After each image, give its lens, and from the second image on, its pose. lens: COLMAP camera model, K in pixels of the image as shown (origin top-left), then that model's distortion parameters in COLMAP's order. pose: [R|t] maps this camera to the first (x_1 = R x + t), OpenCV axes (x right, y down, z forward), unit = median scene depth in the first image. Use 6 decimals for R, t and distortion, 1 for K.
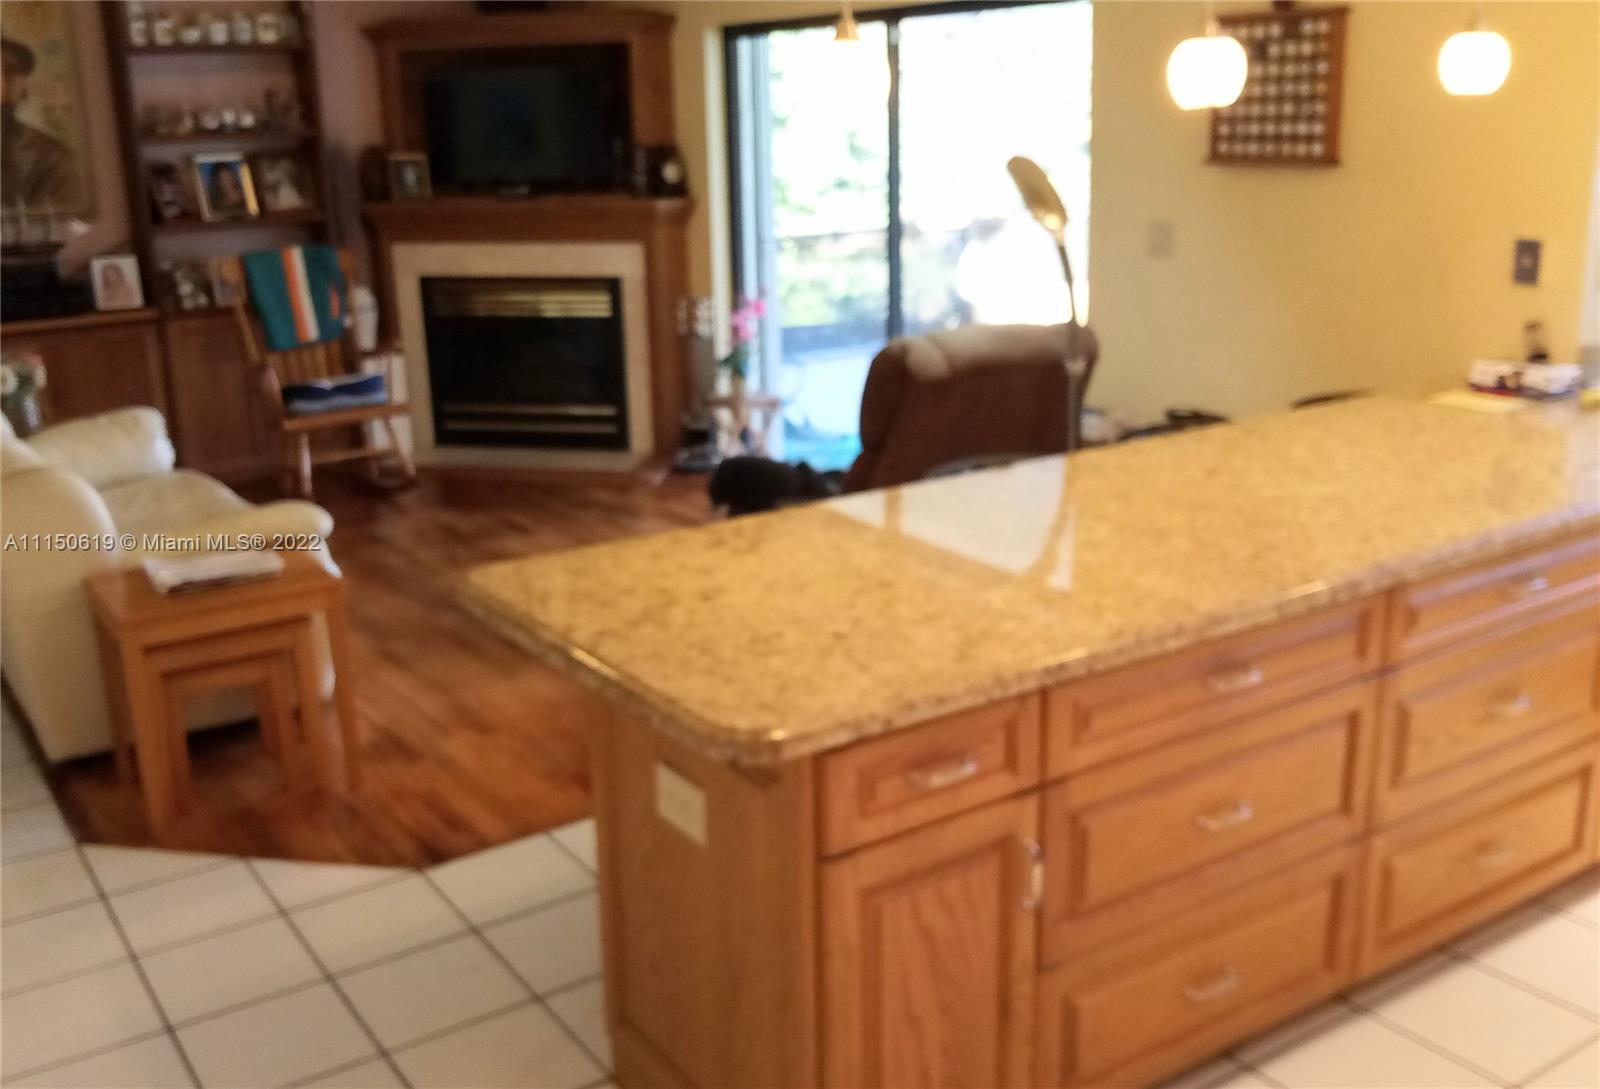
lens RADIAL K [[1544.1, 0, 800.0], [0, 1544.1, 544.5], [0, 0, 1]] dist [-0.001317, -0.000664]
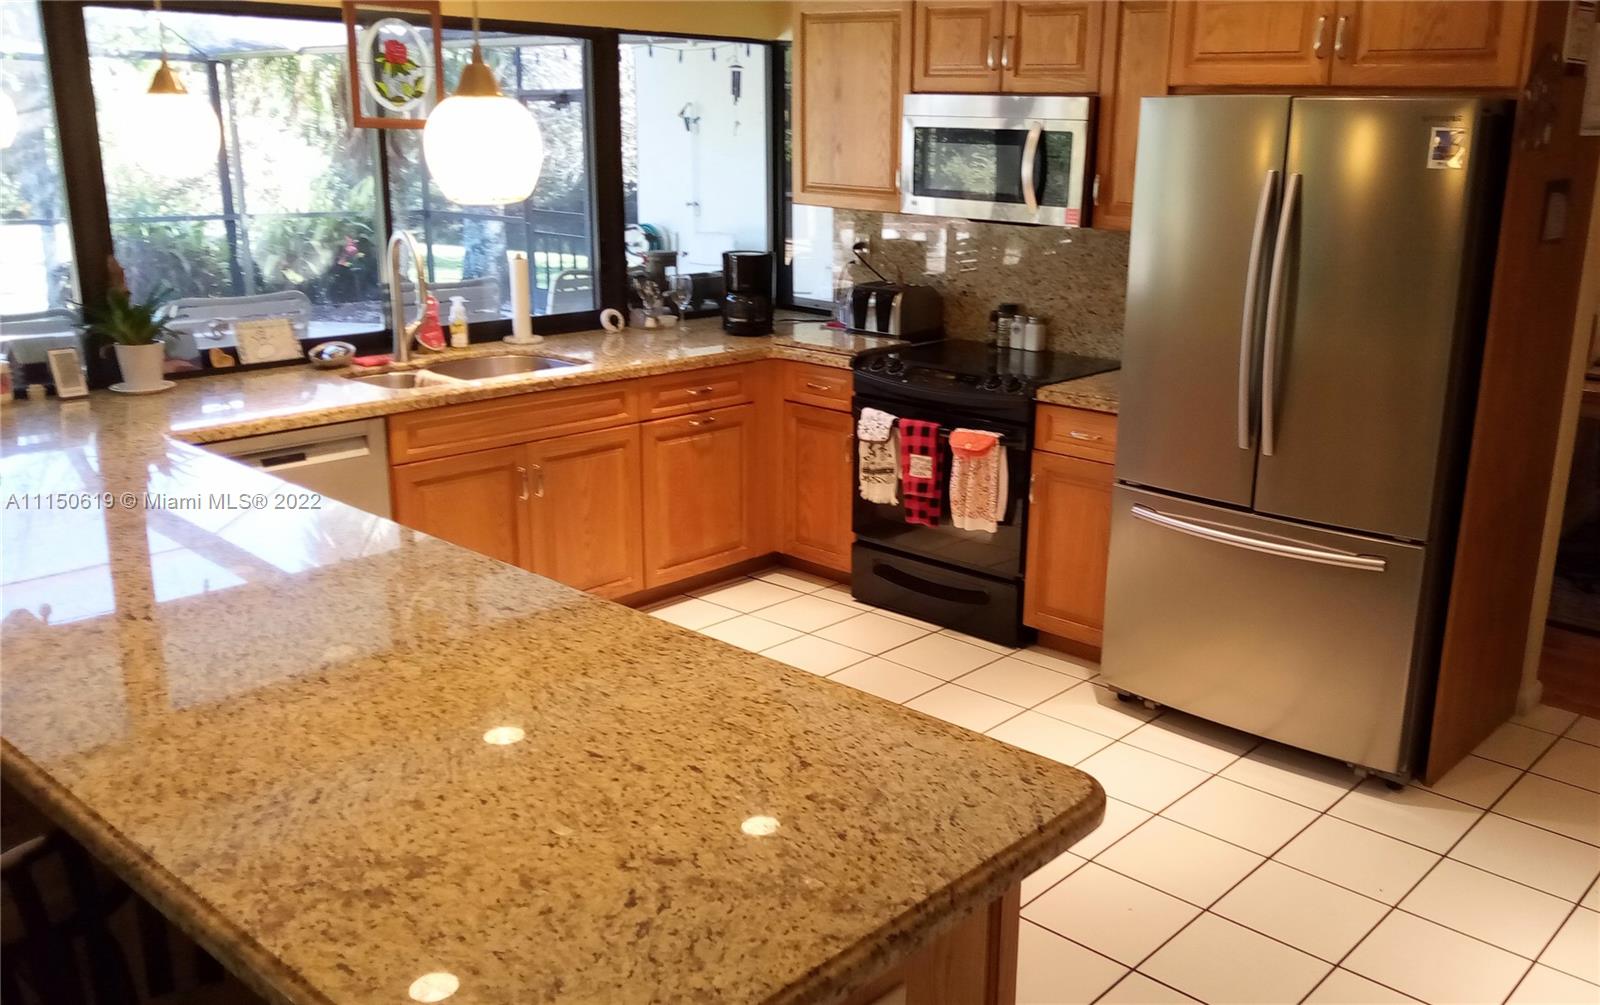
lens RADIAL K [[1405.0, 0, 800.0], [0, 1405.0, 502.5], [0, 0, 1]] dist [0.000410, 0.000230]
pose [[-0.229819, -0.238993, 0.943433, -0.697722], [0.256941, 0.920088, 0.295669, -0.319620], [-0.938704, 0.310357, -0.150046, 1.039237]]
